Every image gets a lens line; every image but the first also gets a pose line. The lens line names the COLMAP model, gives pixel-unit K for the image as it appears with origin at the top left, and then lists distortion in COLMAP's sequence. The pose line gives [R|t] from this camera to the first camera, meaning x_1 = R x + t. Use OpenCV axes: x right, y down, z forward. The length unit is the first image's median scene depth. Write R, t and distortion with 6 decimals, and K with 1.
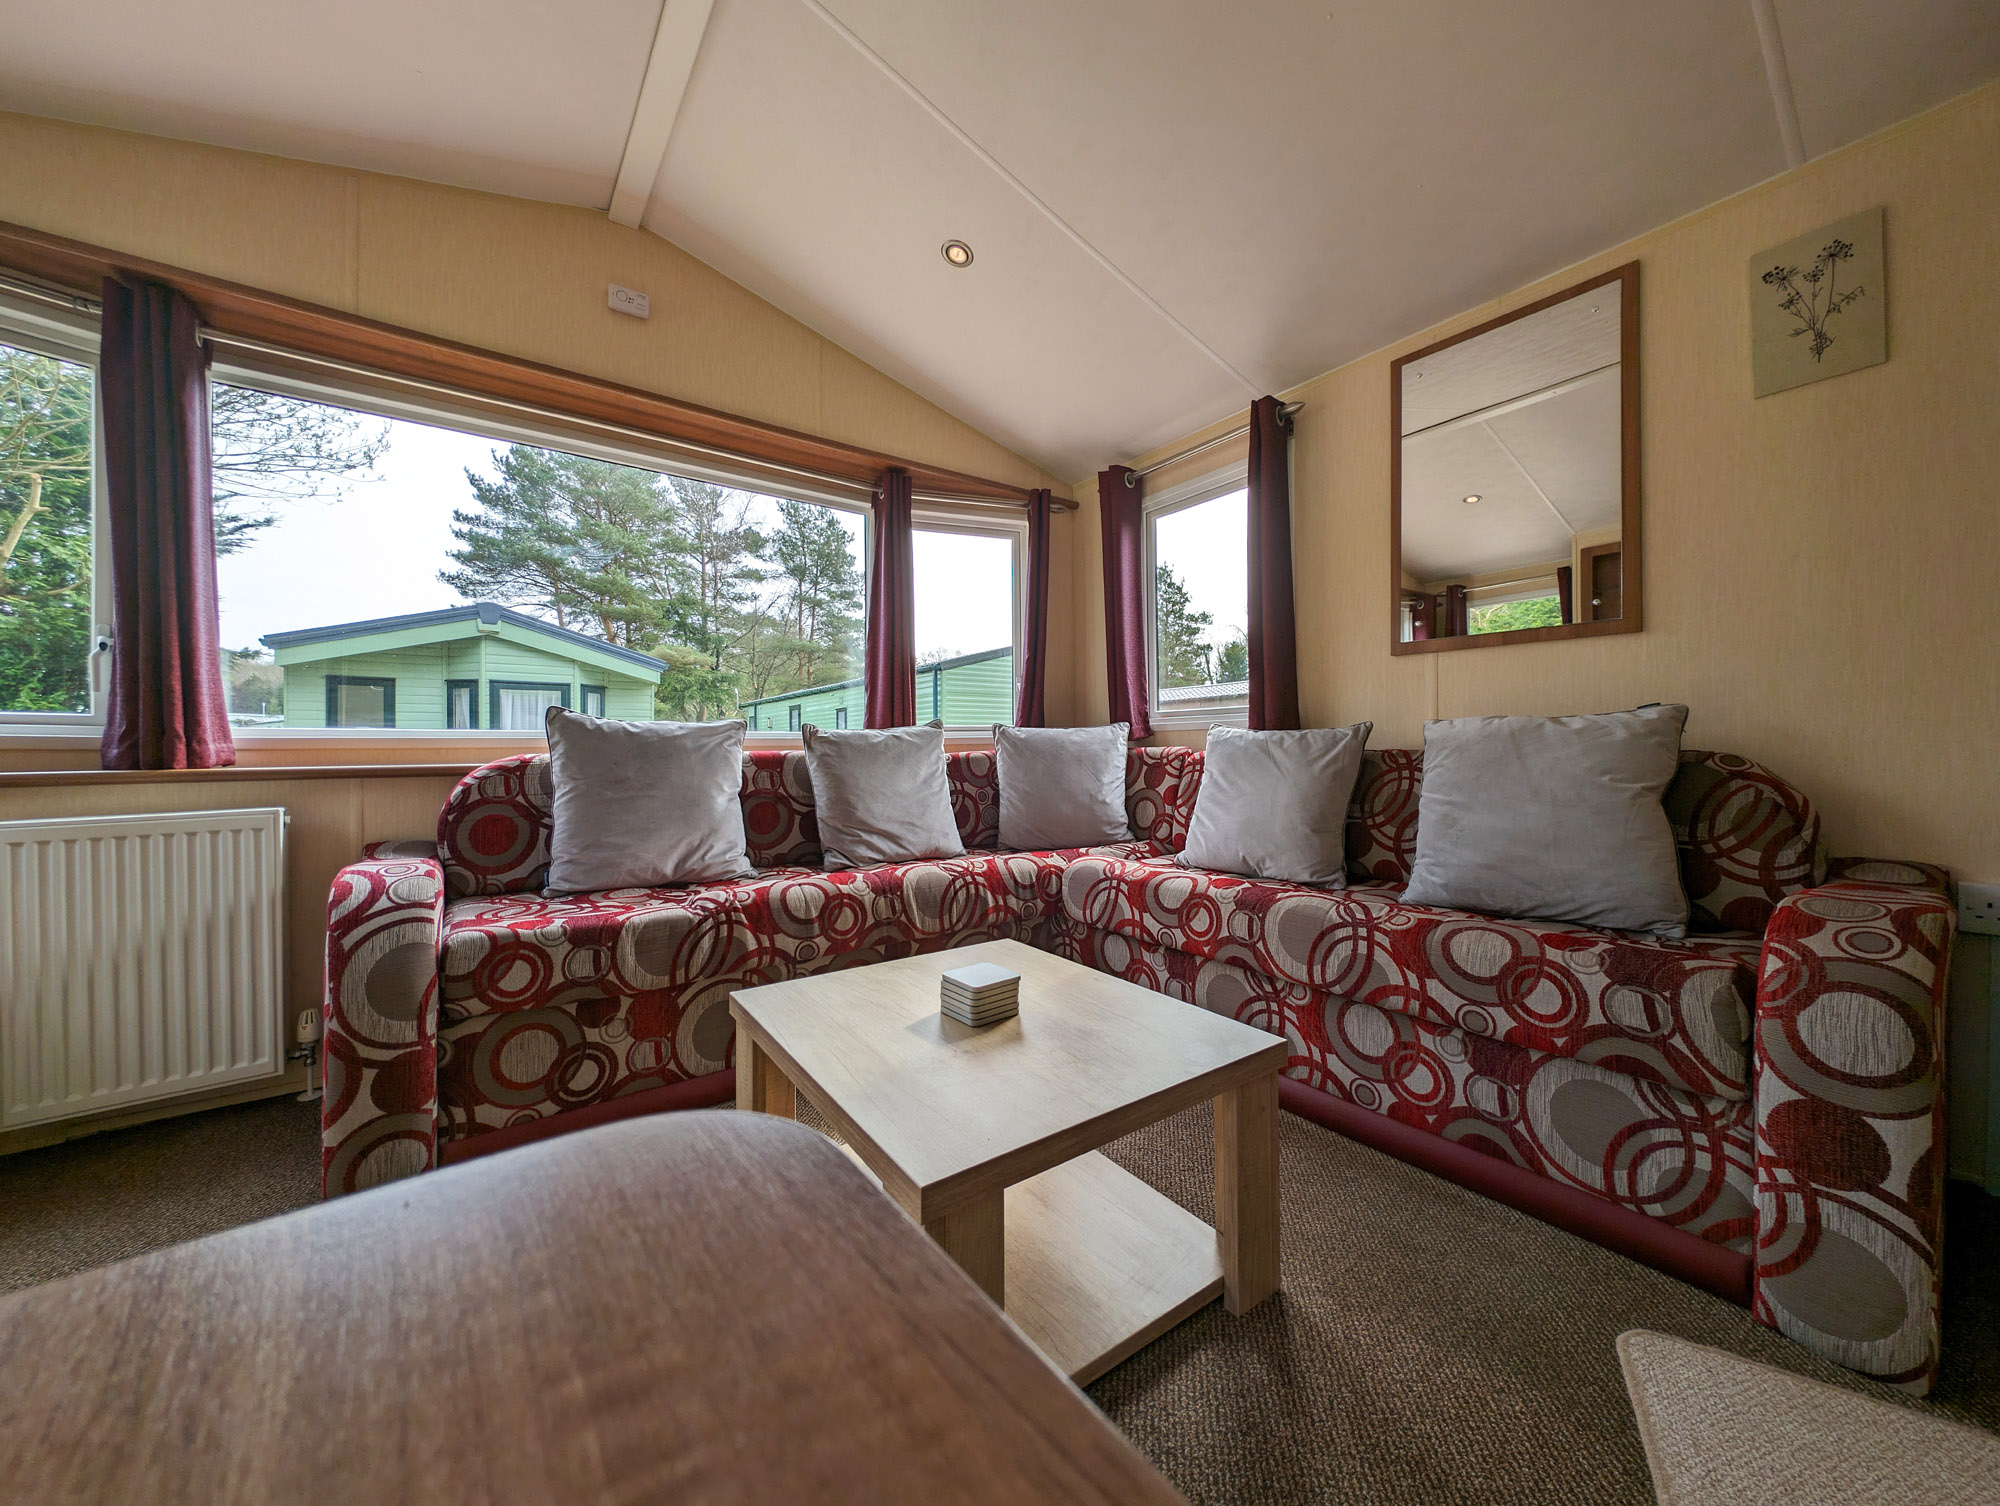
lens RADIAL K [[719.3, 0, 1005.8], [0, 719.3, 744.5], [0, 0, 1]] dist [0.007343, -0.003843]
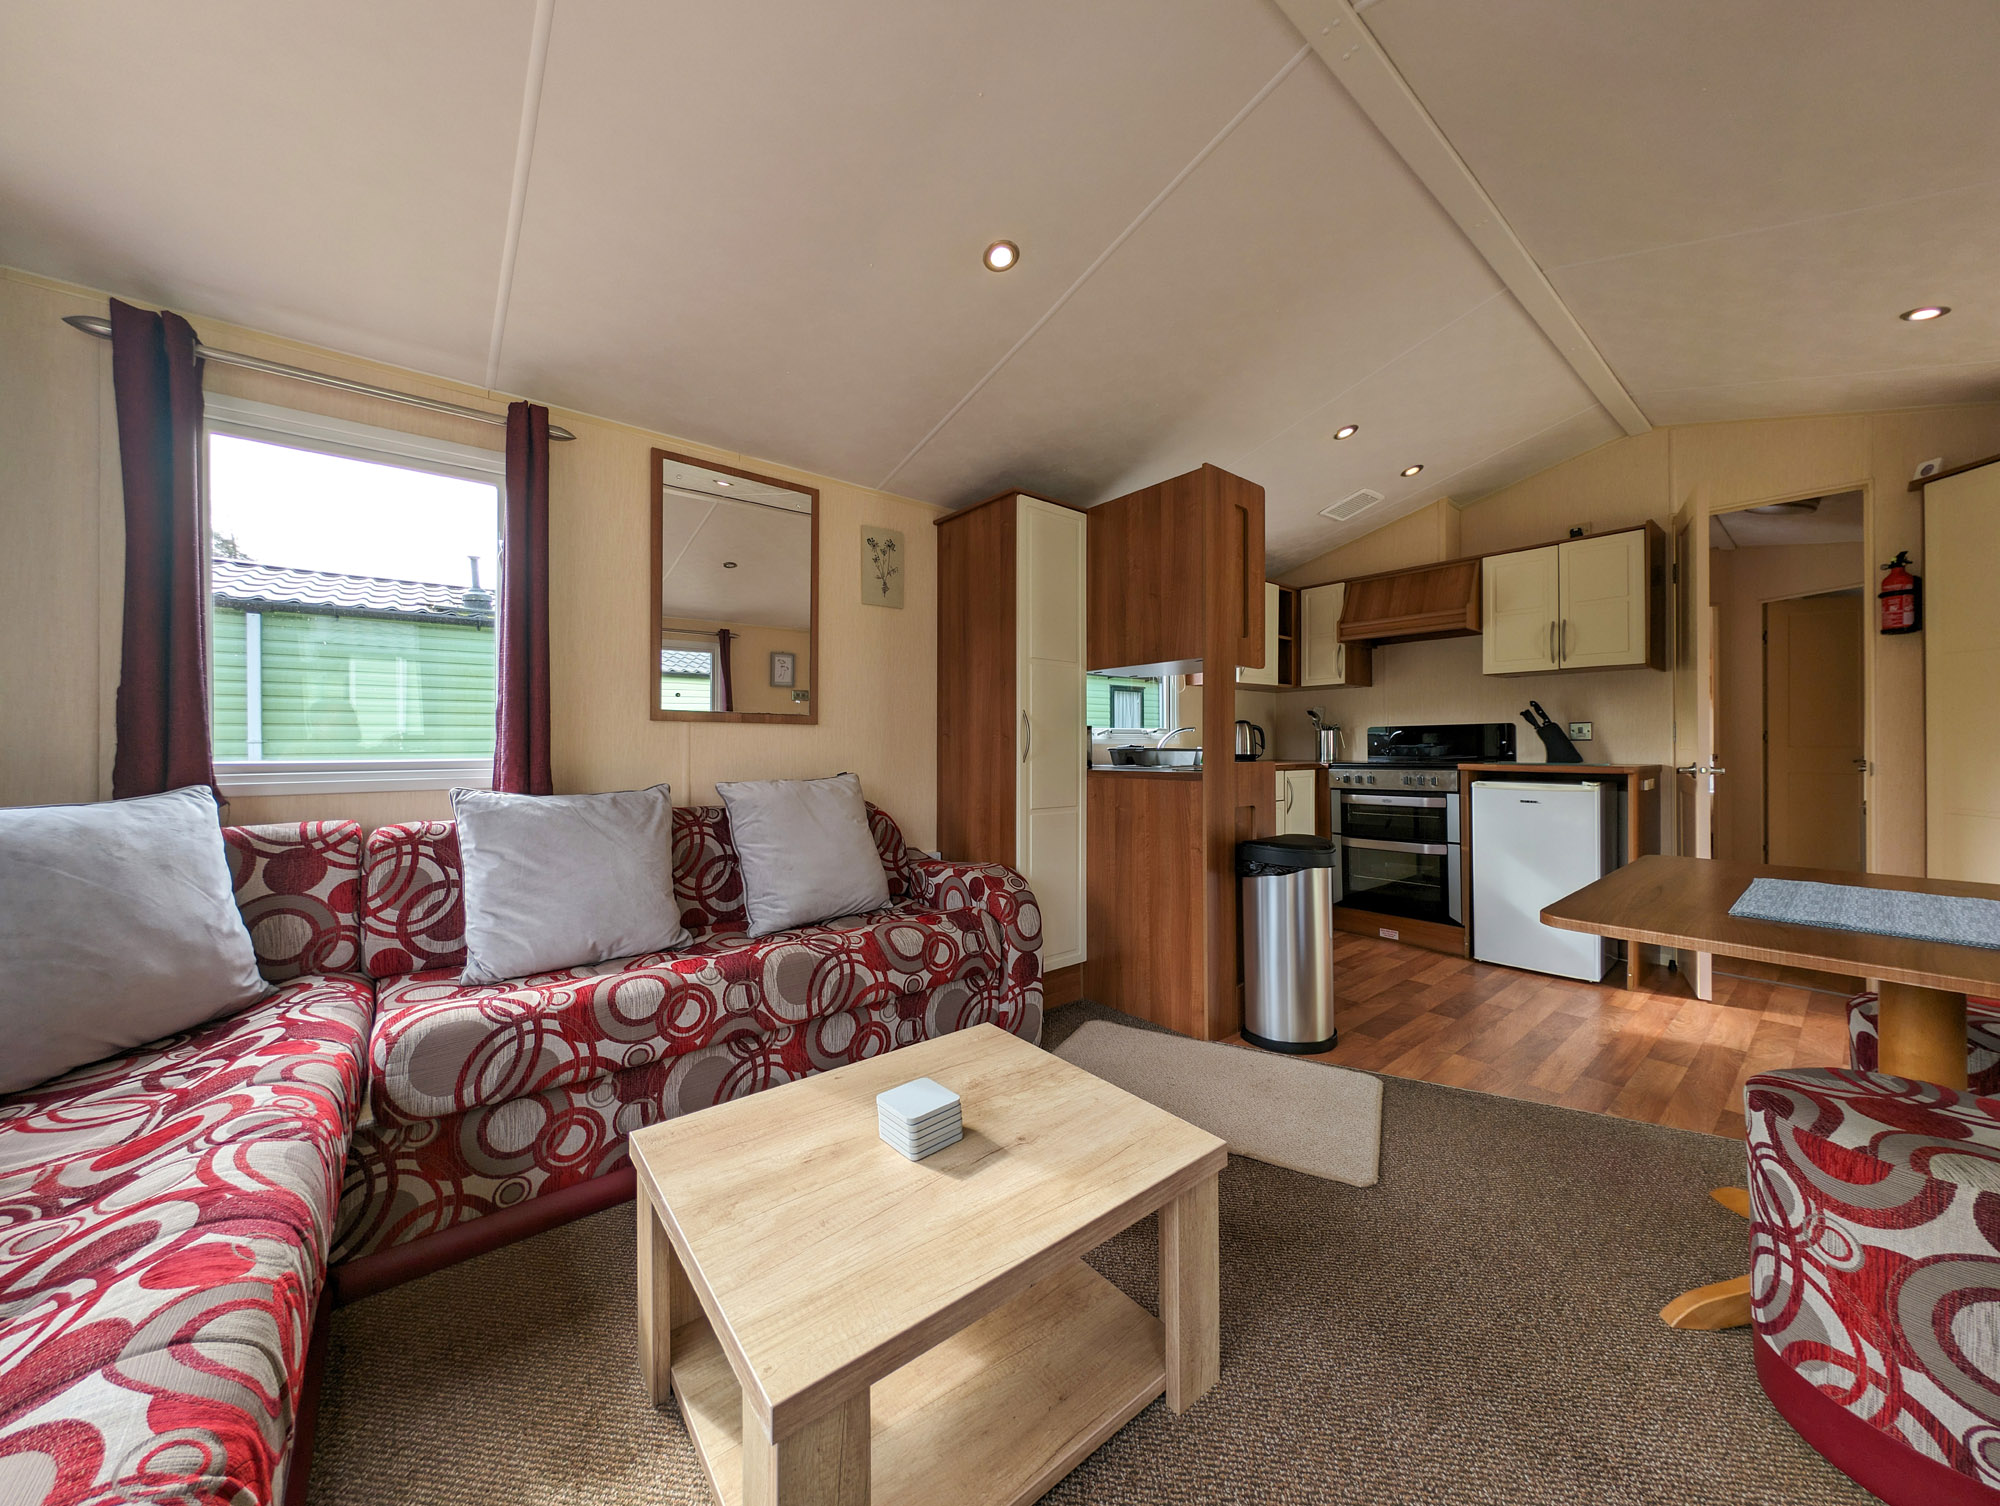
lens RADIAL K [[719.3, 0, 1005.8], [0, 719.3, 744.5], [0, 0, 1]] dist [0.007343, -0.003843]
pose [[-0.056286, 0.010070, 0.998364, -0.592962], [-0.002684, 0.999944, -0.010237, -0.081051], [-0.998411, -0.003256, -0.056256, 0.559685]]
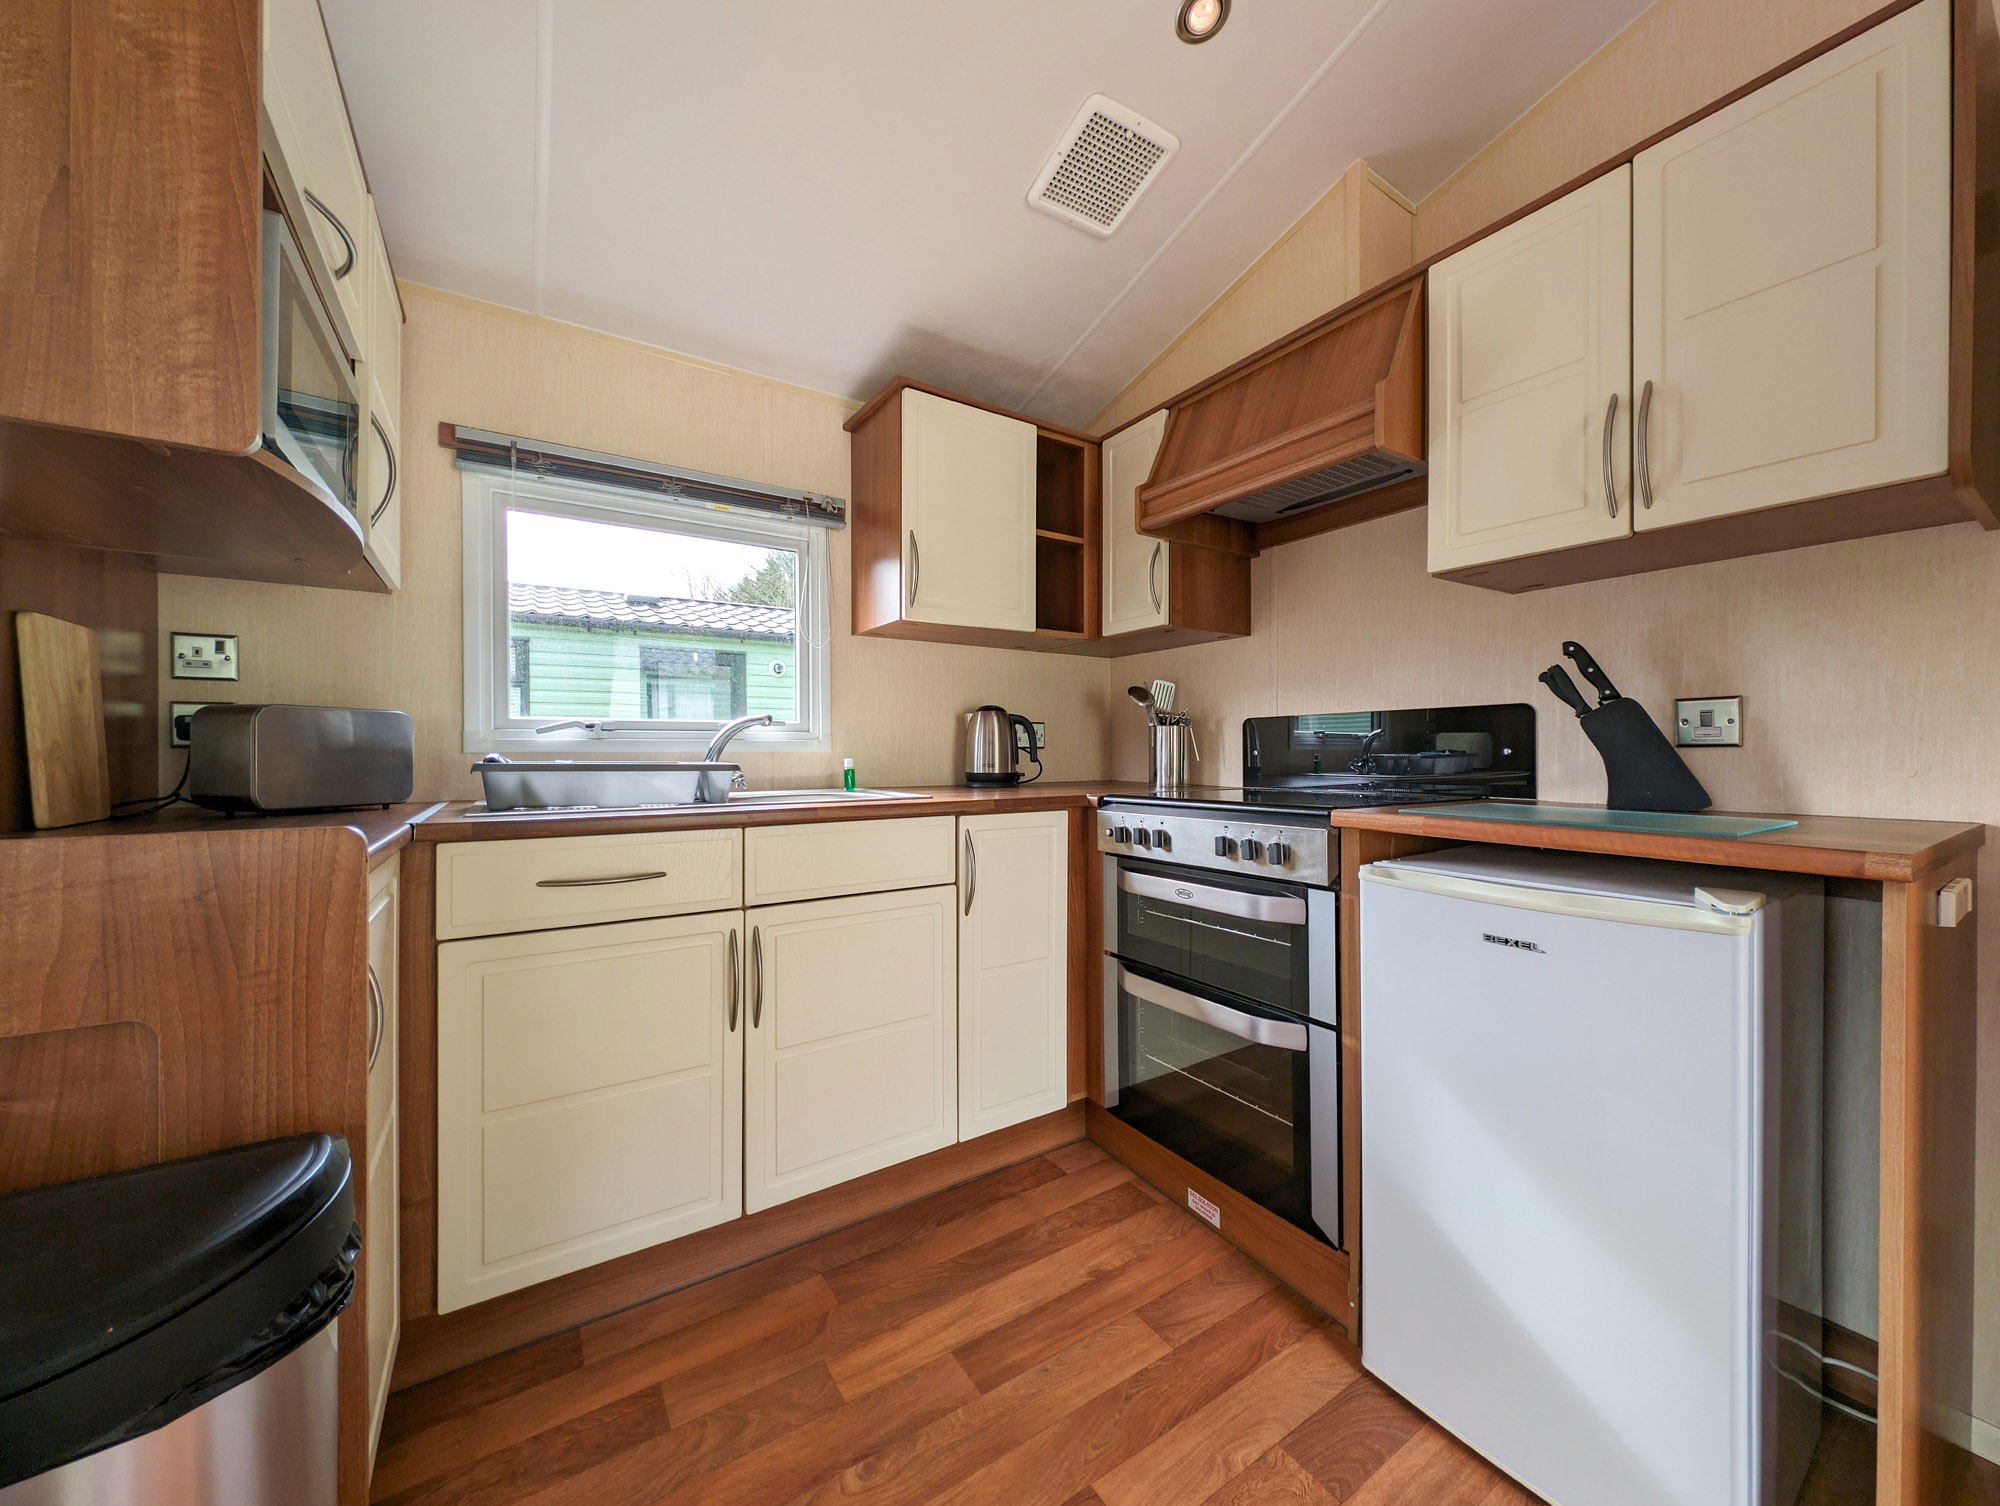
lens RADIAL K [[742.3, 0, 1002.1], [0, 742.3, 749.5], [0, 0, 1]] dist [0.001977, -0.000150]
pose [[0.062978, 0.008991, 0.997974, 0.365093], [-0.006856, 0.999940, -0.008576, -0.100145], [-0.997991, -0.006302, 0.063036, -0.334126]]
